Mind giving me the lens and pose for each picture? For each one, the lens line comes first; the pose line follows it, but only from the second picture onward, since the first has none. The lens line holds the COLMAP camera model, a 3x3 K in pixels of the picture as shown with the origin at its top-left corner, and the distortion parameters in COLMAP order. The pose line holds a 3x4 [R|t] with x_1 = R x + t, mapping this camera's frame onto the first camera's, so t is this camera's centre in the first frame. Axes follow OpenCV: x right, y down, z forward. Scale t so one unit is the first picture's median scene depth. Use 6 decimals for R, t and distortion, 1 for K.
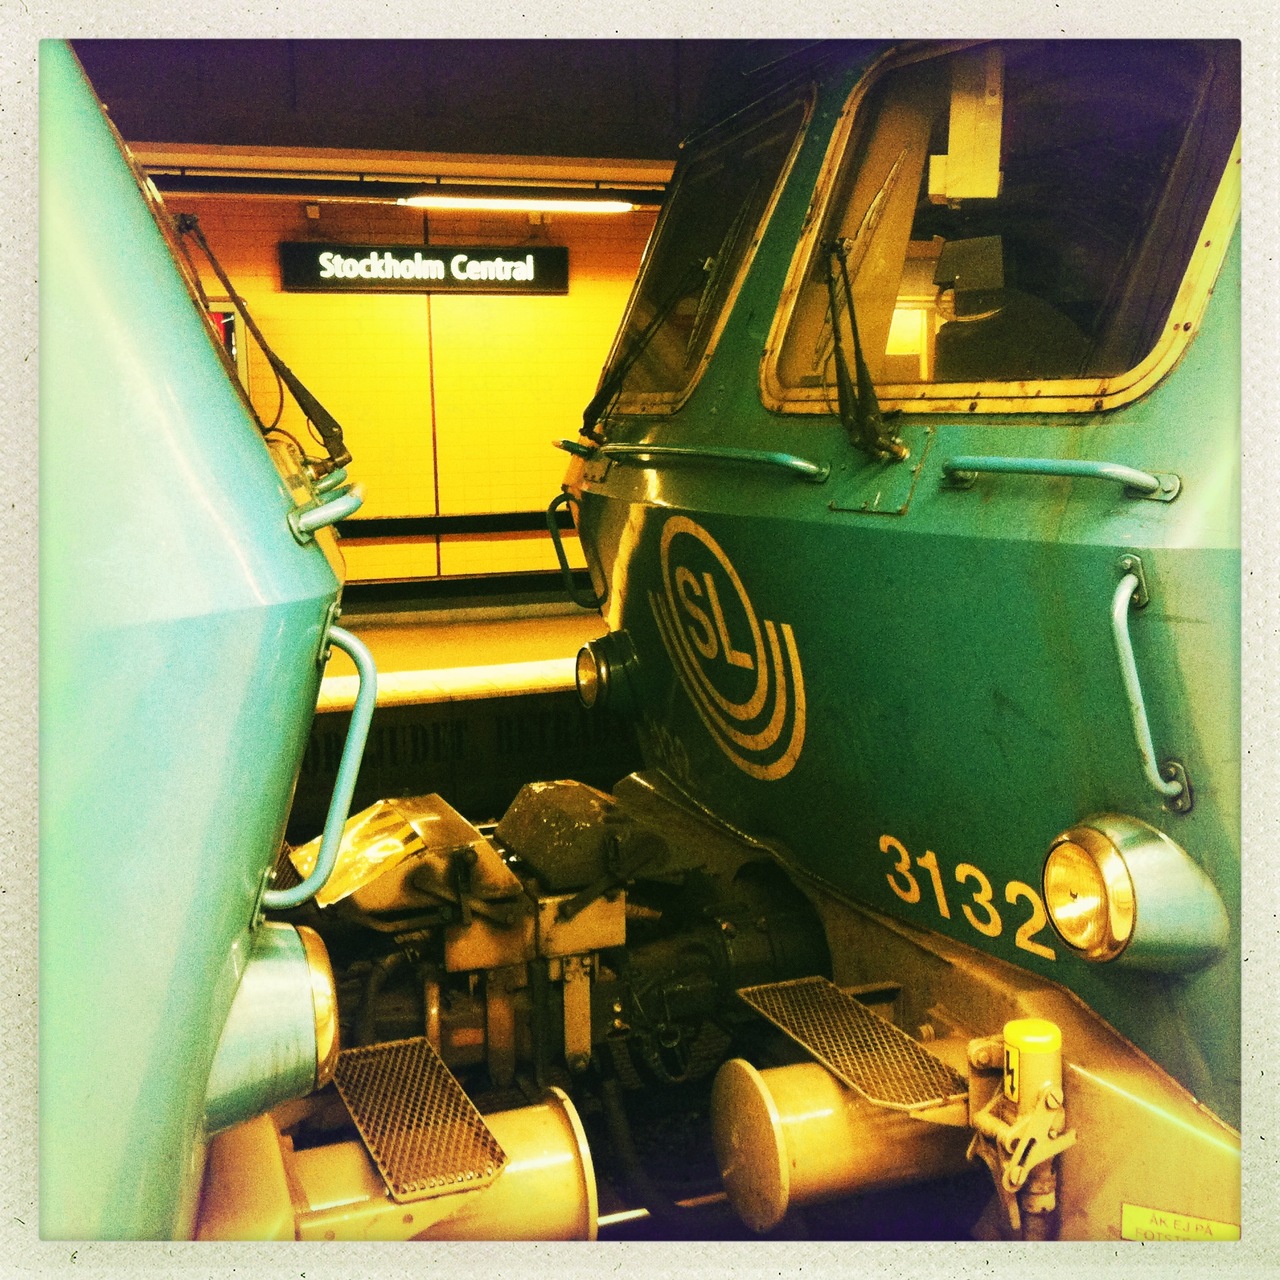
lens RADIAL K [[1605.6, 0, 626.6], [0, 1605.6, 649.4], [0, 0, 1]] dist [0.135395, -0.636056]
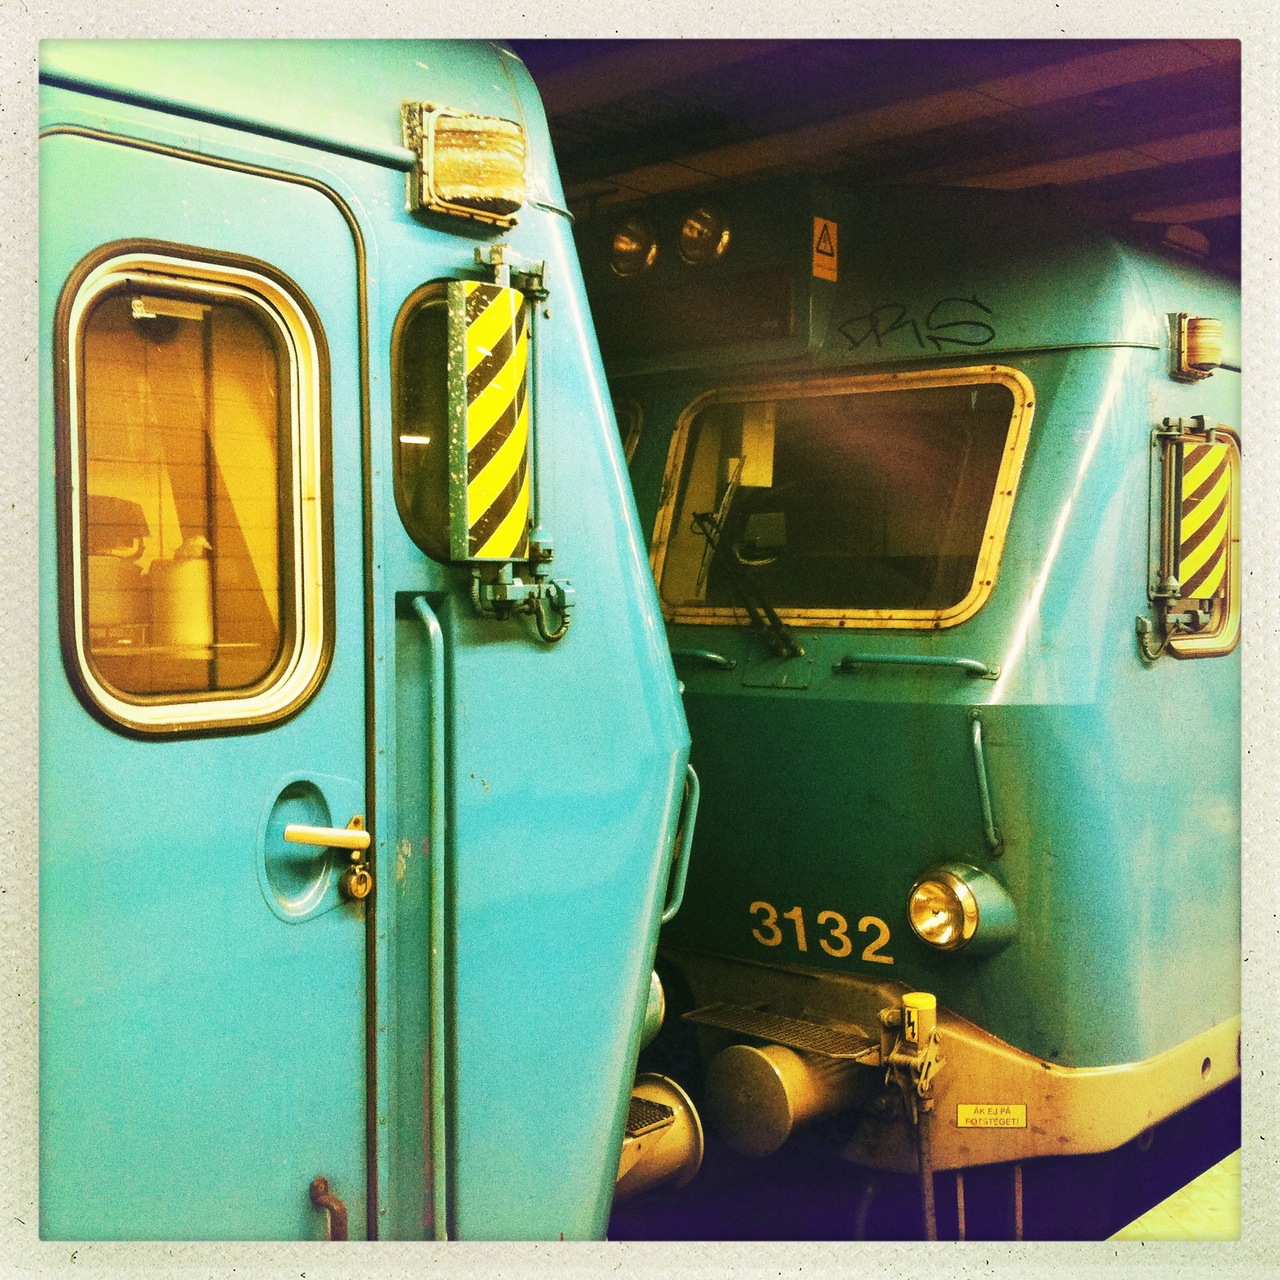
lens RADIAL K [[1605.6, 0, 626.6], [0, 1605.6, 649.4], [0, 0, 1]] dist [0.135395, -0.636056]
pose [[0.889912, 0.002534, 0.456124, -0.703709], [0.050193, 0.993368, -0.103446, 0.033799], [-0.453361, 0.114952, 0.883883, -0.338415]]
